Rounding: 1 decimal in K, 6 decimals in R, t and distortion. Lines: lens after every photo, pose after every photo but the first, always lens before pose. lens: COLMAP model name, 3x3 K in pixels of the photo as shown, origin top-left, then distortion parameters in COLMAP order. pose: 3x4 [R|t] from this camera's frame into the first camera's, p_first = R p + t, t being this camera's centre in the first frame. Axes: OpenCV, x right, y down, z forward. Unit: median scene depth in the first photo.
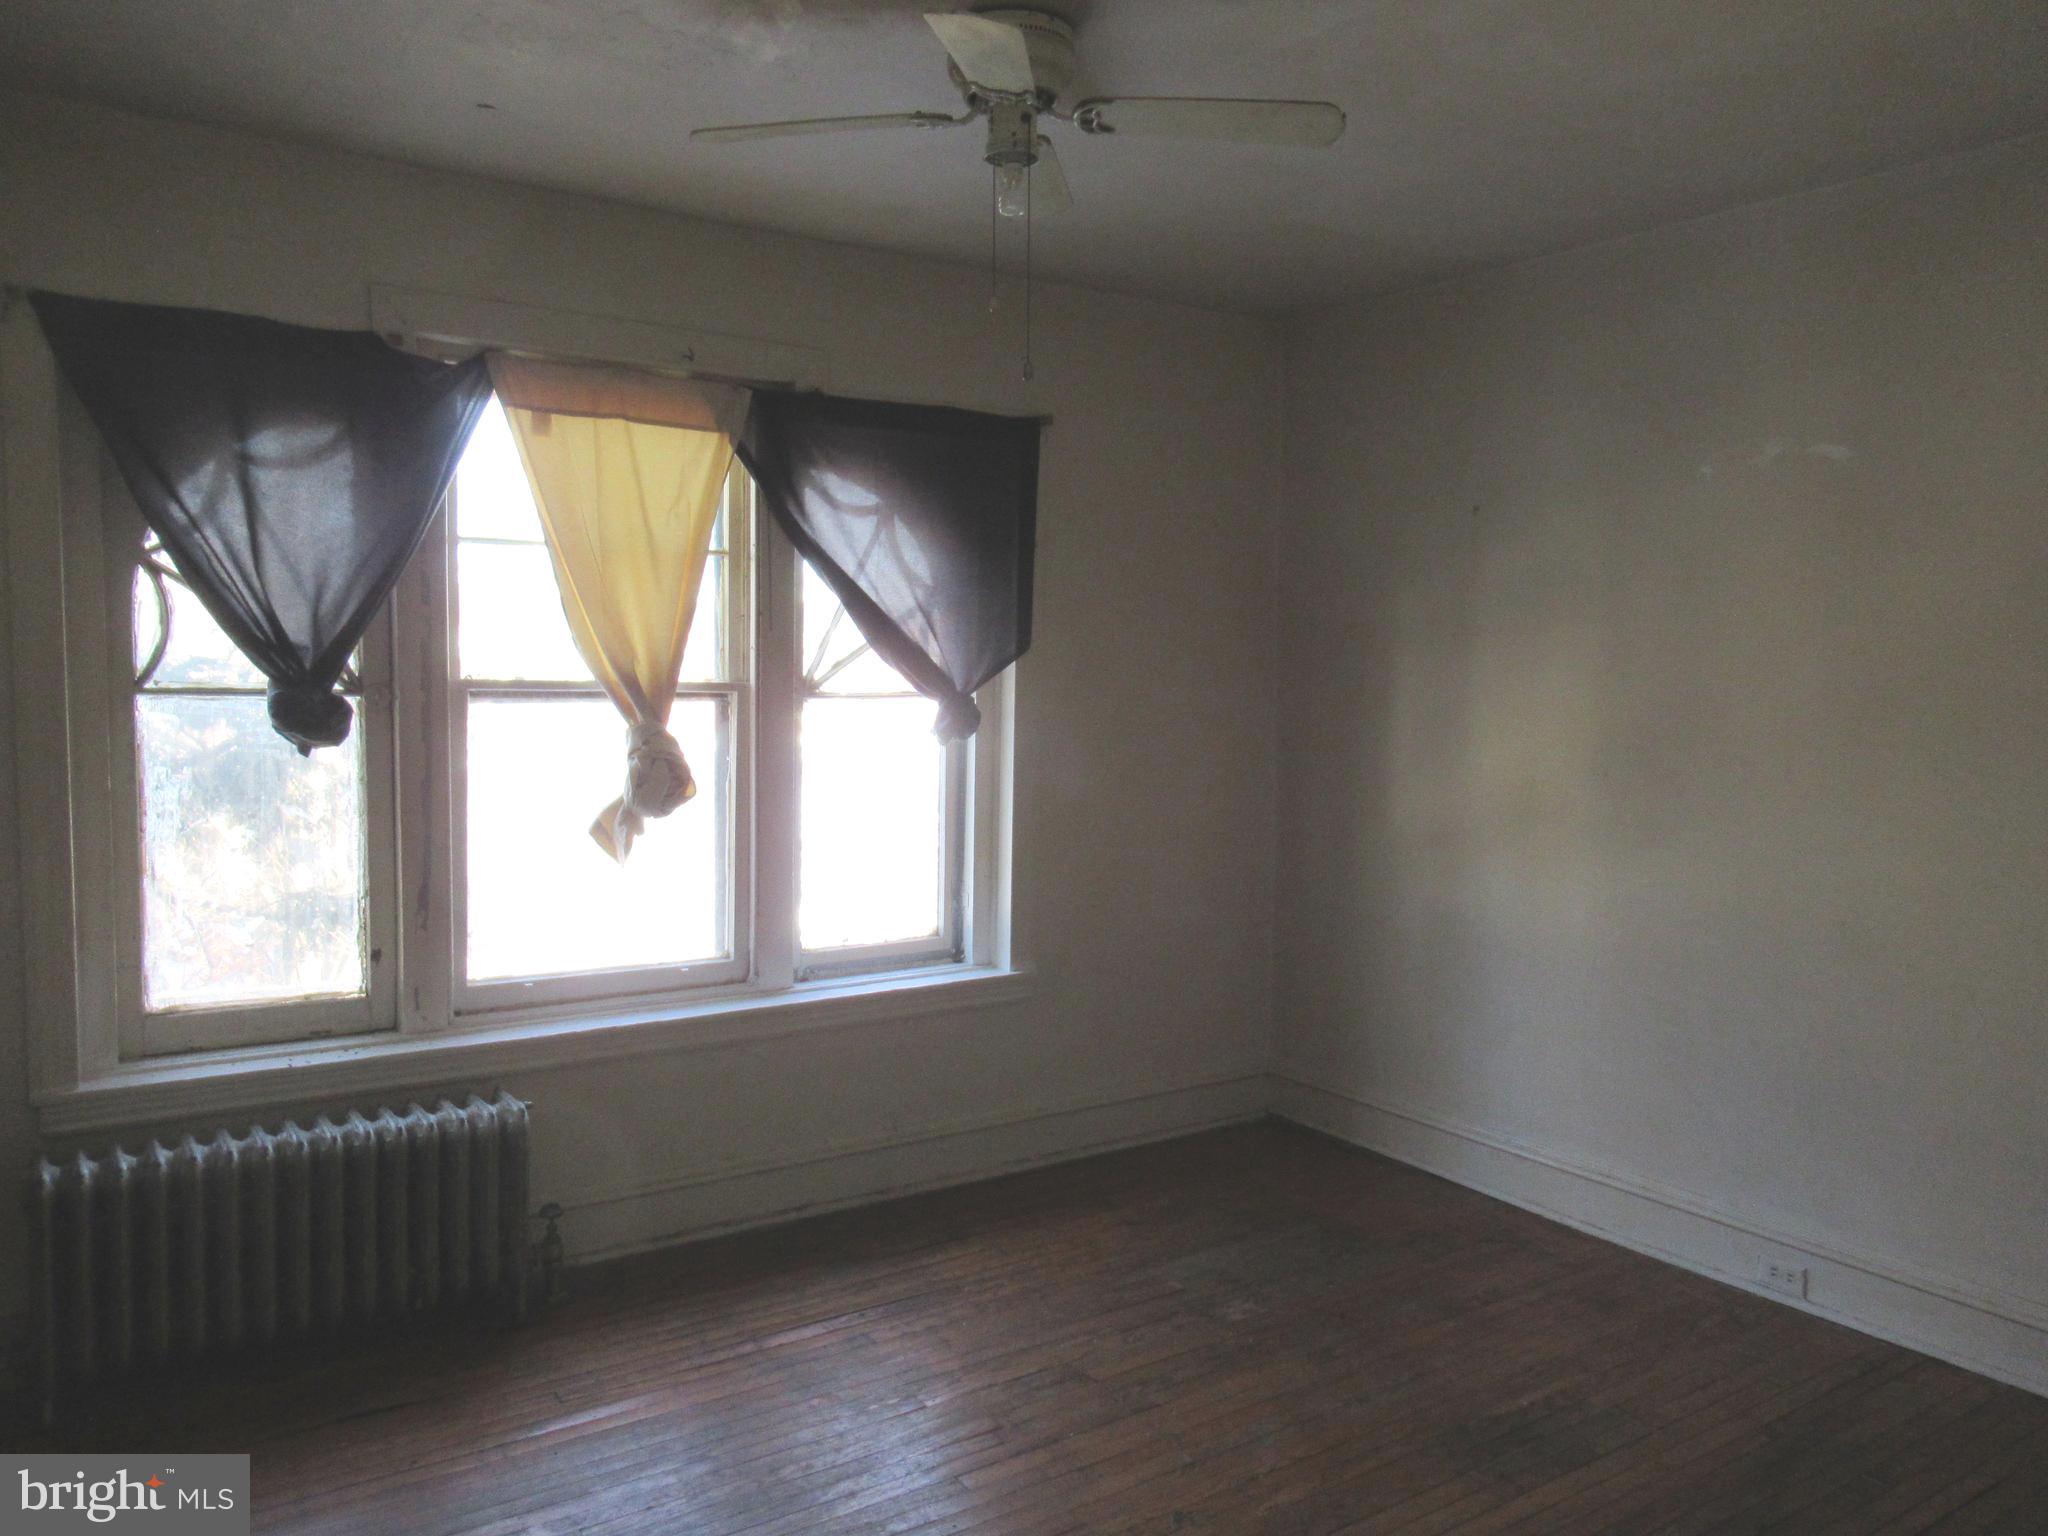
lens RADIAL K [[1612.3, 0, 1024.3], [0, 1612.3, 760.6], [0, 0, 1]] dist [-0.005132, -0.003030]
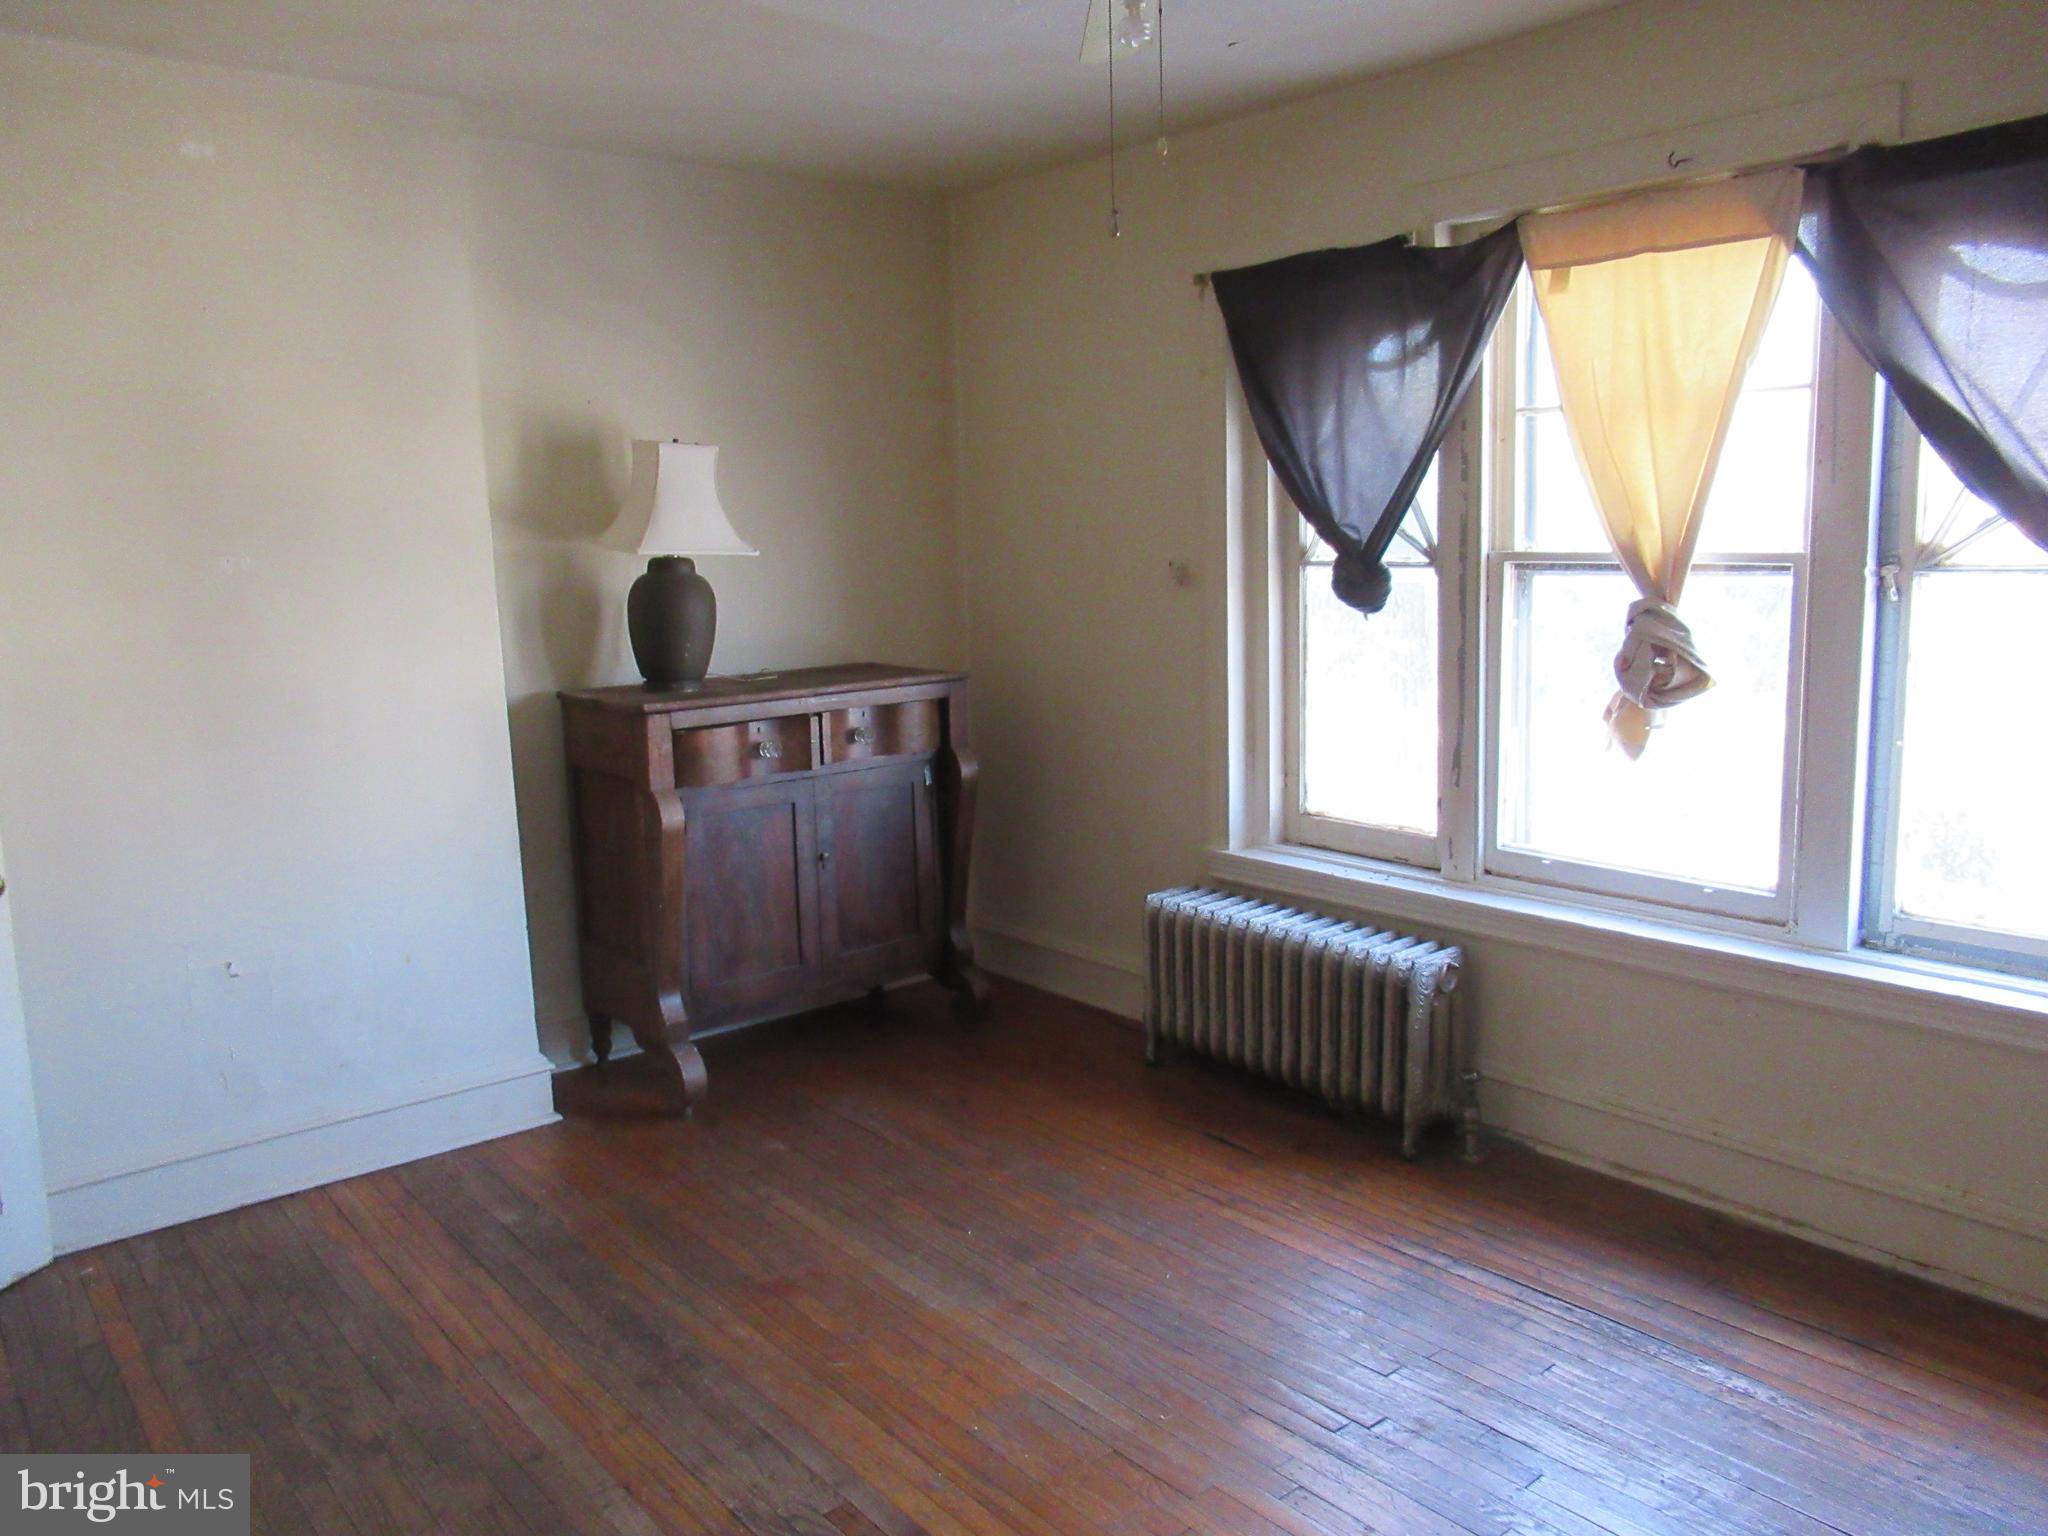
lens RADIAL K [[1543.5, 0, 993.4], [0, 1543.5, 769.8], [0, 0, 1]] dist [0.010417, 0.003778]
pose [[0.058789, 0.137501, -0.988755, 0.605258], [-0.036311, 0.990108, 0.135531, -0.033647], [0.997610, 0.027935, 0.063200, 0.598404]]
